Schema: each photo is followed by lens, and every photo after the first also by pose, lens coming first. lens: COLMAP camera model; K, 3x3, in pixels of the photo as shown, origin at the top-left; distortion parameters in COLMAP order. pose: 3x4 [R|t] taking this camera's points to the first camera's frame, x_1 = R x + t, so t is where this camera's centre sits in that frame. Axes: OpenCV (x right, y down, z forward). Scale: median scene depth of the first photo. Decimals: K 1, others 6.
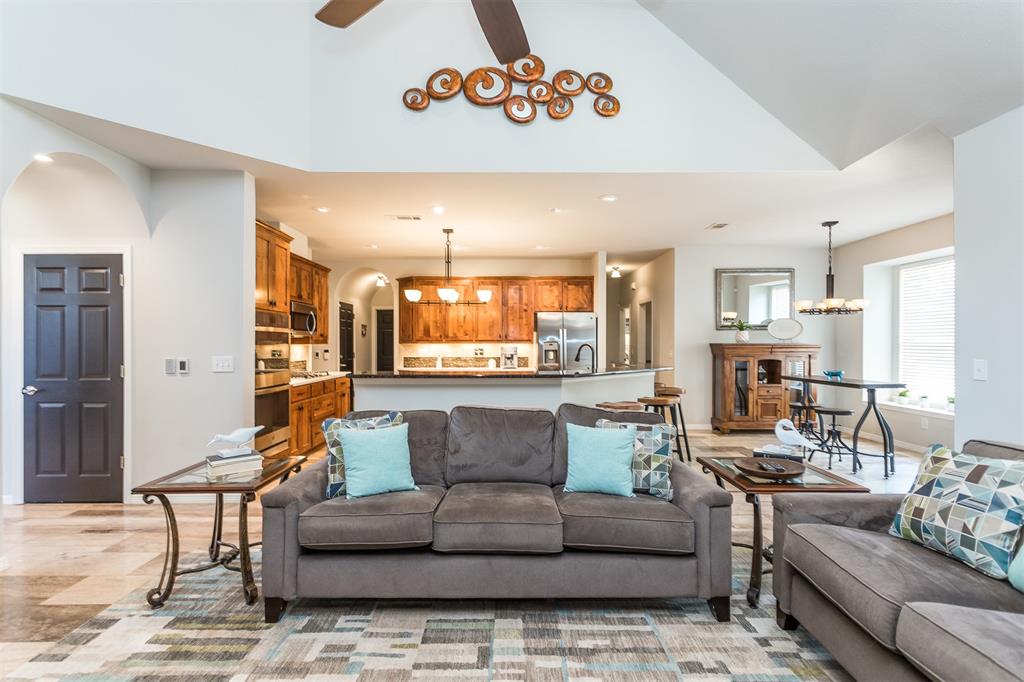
lens RADIAL K [[488.6, 0, 510.2], [0, 488.6, 343.9], [0, 0, 1]] dist [0.005185, 0.000995]
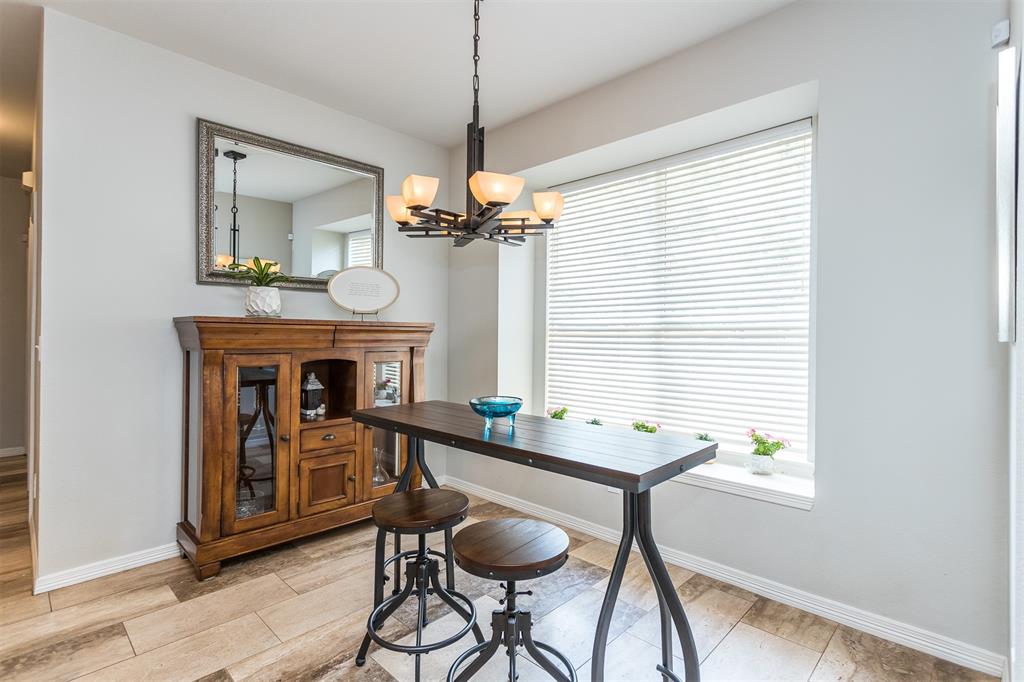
lens RADIAL K [[489.8, 0, 507.3], [0, 489.8, 335.5], [0, 0, 1]] dist [-0.000326, 0.000774]
pose [[0.706856, 0.004875, 0.707341, 0.343544], [-0.006293, 0.999980, -0.000603, 0.010732], [-0.707330, -0.004026, 0.706873, 0.602500]]
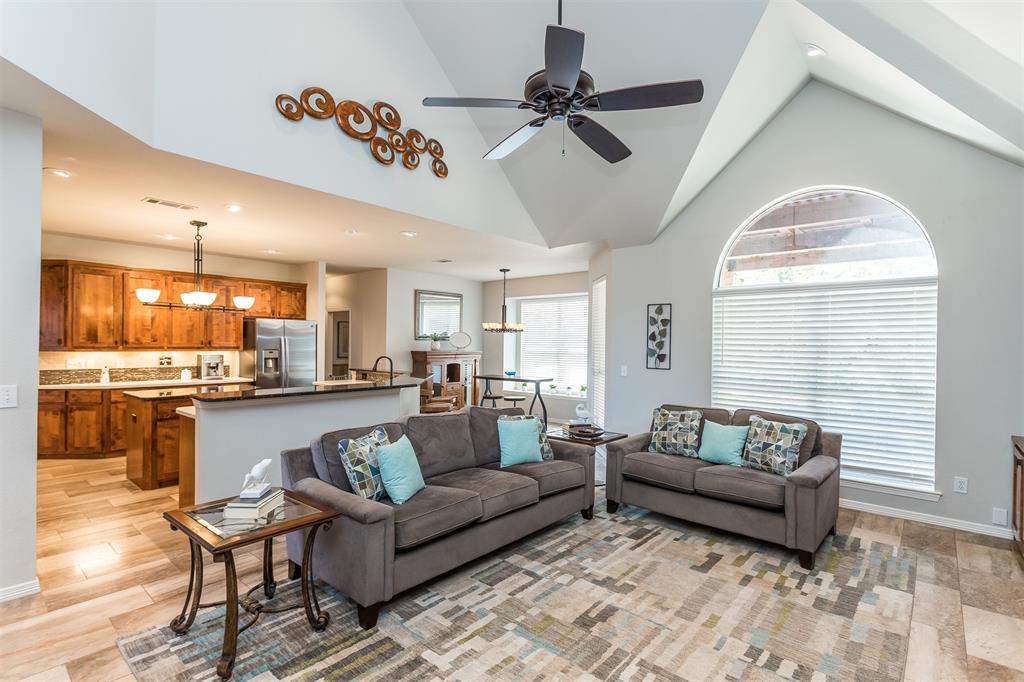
lens RADIAL K [[492.1, 0, 506.8], [0, 492.1, 346.8], [0, 0, 1]] dist [0.003219, 0.000745]
pose [[0.660889, 0.001924, 0.750481, -0.369513], [-0.010380, 0.999925, 0.006577, -0.022839], [-0.750412, -0.012136, 0.660859, 0.017775]]
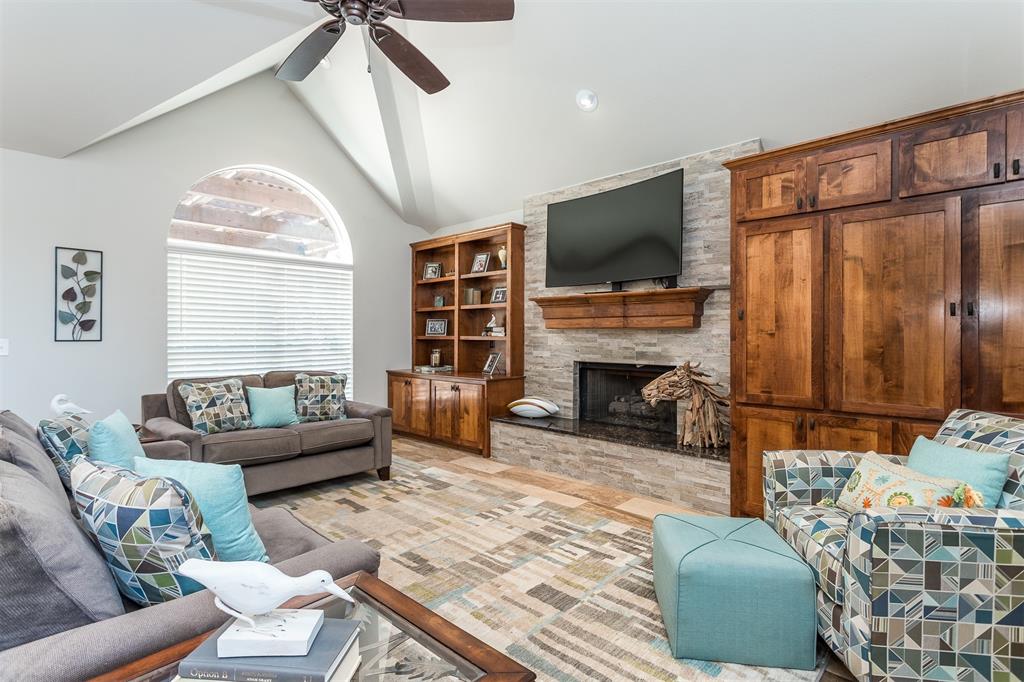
lens RADIAL K [[486.3, 0, 512.8], [0, 486.3, 335.1], [0, 0, 1]] dist [0.002215, -0.000319]
pose [[-0.725188, 0.002252, 0.688547, -0.350027], [0.003082, 0.999995, -0.000024, 0.011577], [-0.688544, 0.002105, -0.725192, 0.438046]]
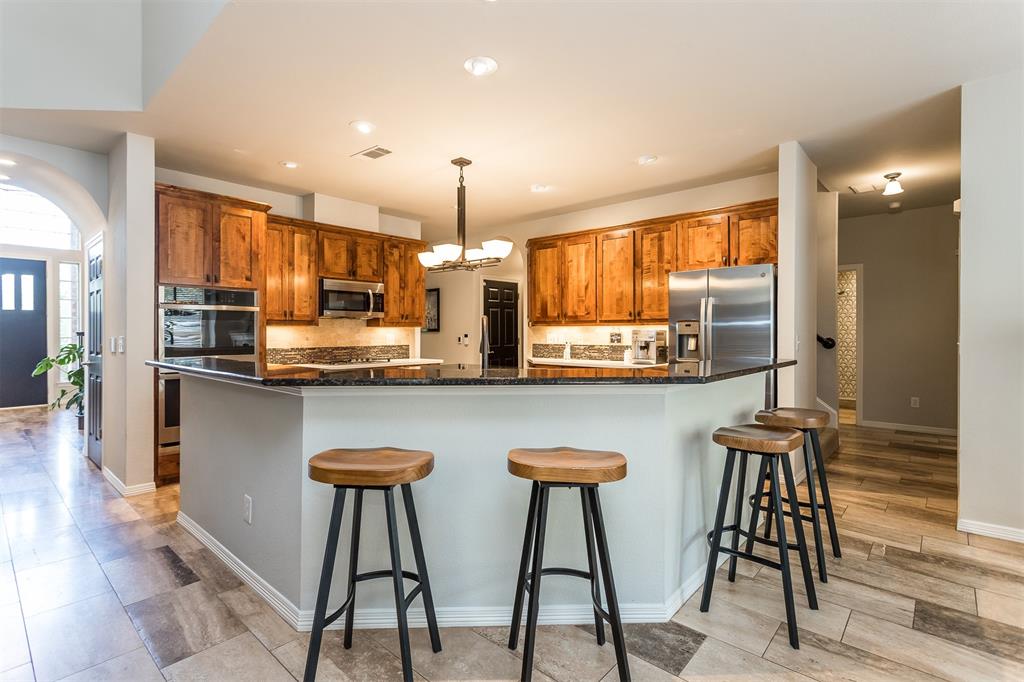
lens RADIAL K [[492.6, 0, 517.3], [0, 492.6, 332.3], [0, 0, 1]] dist [0.003751, 0.001471]
pose [[0.743323, -0.000060, -0.668932, 0.356268], [-0.000427, 1.000000, -0.000564, 0.010571], [0.668932, 0.000705, 0.743323, 0.469337]]
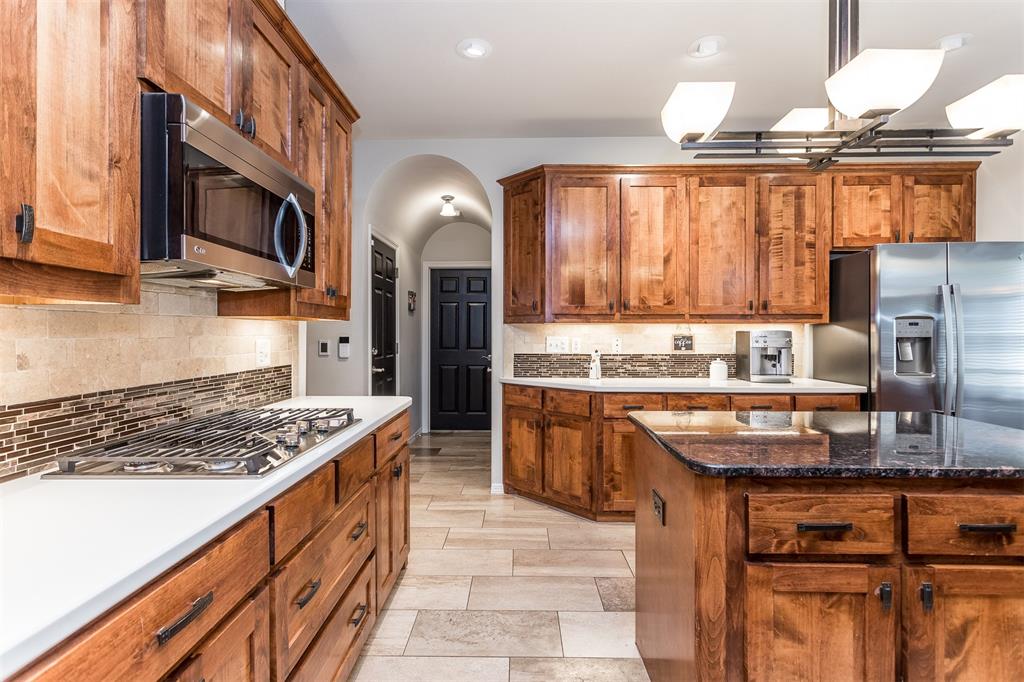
lens RADIAL K [[479.7, 0, 511.8], [0, 479.7, 334.4], [0, 0, 1]] dist [0.003336, 0.000395]
pose [[0.999829, 0.002001, -0.018393, -0.254728], [-0.001991, 0.999998, 0.000578, 0.010609], [0.018394, -0.000542, 0.999831, 0.669563]]
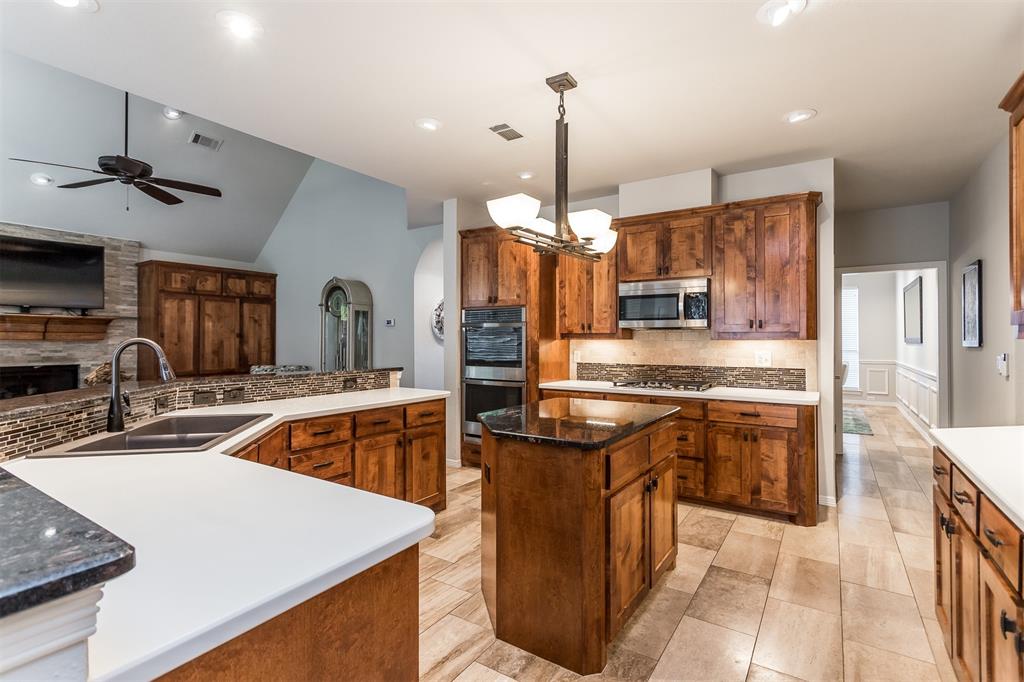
lens RADIAL K [[489.8, 0, 507.3], [0, 489.8, 335.5], [0, 0, 1]] dist [-0.000326, 0.000774]
pose [[-0.554598, -0.006273, -0.832095, 0.236708], [-0.001568, 0.999978, -0.006493, -0.000363], [0.832117, -0.002296, -0.554596, 1.064596]]
